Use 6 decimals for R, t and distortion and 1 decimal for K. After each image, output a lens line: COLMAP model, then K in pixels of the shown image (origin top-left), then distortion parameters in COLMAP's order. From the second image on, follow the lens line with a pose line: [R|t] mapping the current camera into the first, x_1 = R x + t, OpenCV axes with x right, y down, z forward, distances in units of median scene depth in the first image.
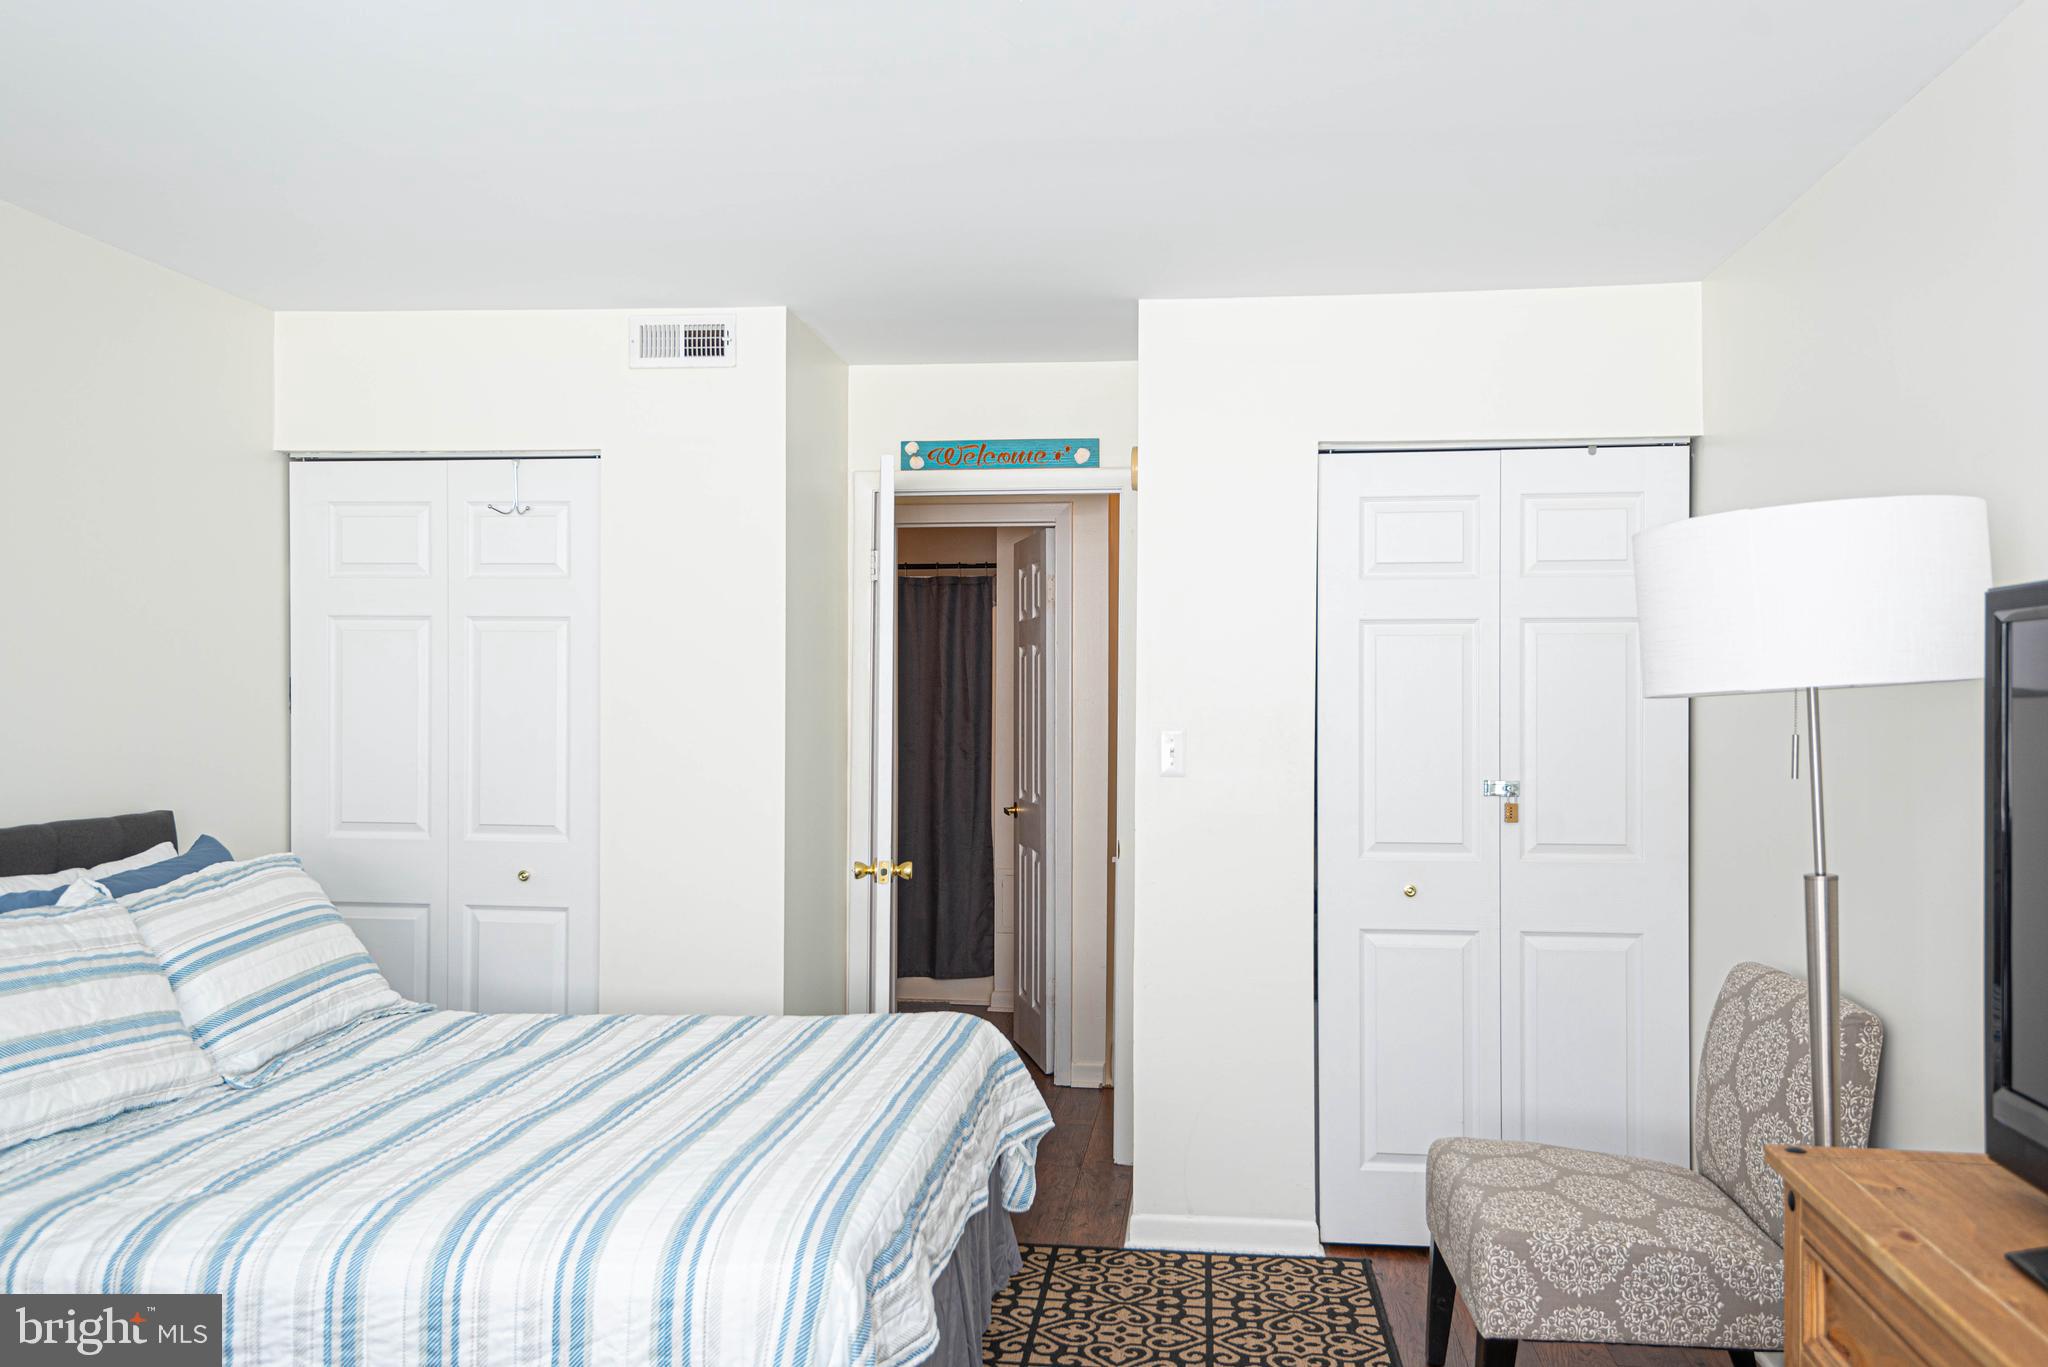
lens RADIAL K [[1573.1, 0, 1029.7], [0, 1573.1, 692.6], [0, 0, 1]] dist [0.035506, -0.022928]
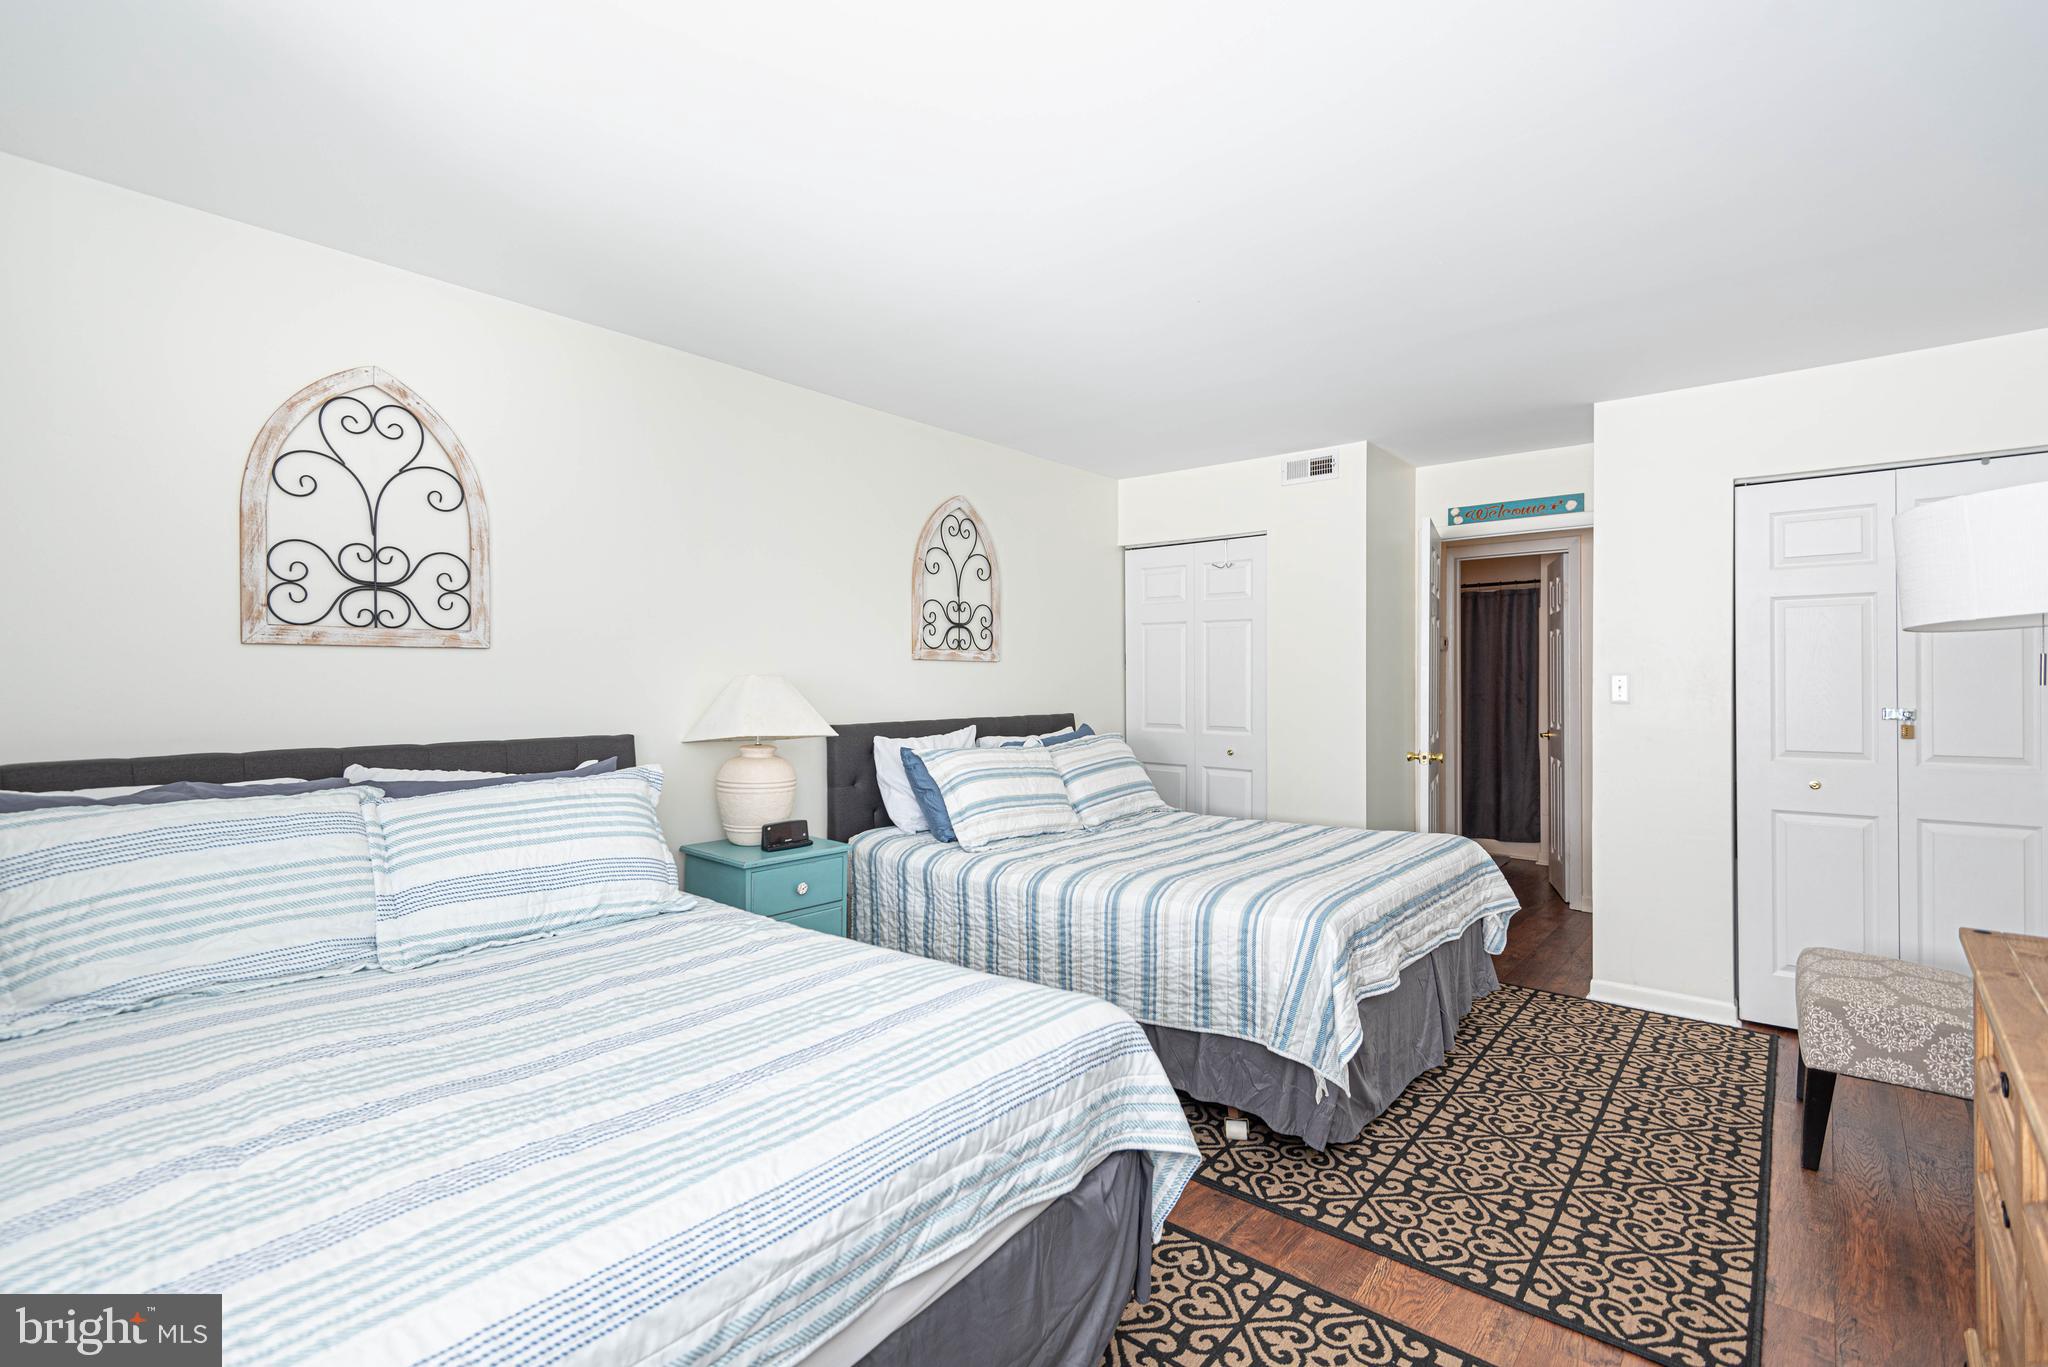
lens RADIAL K [[935.5, 0, 1027.6], [0, 935.5, 680.2], [0, 0, 1]] dist [0.030131, -0.016050]
pose [[0.831451, -0.002848, -0.555591, 0.137227], [0.003093, 0.999995, -0.000497, 0.031538], [0.555590, -0.001305, 0.831455, -0.121610]]
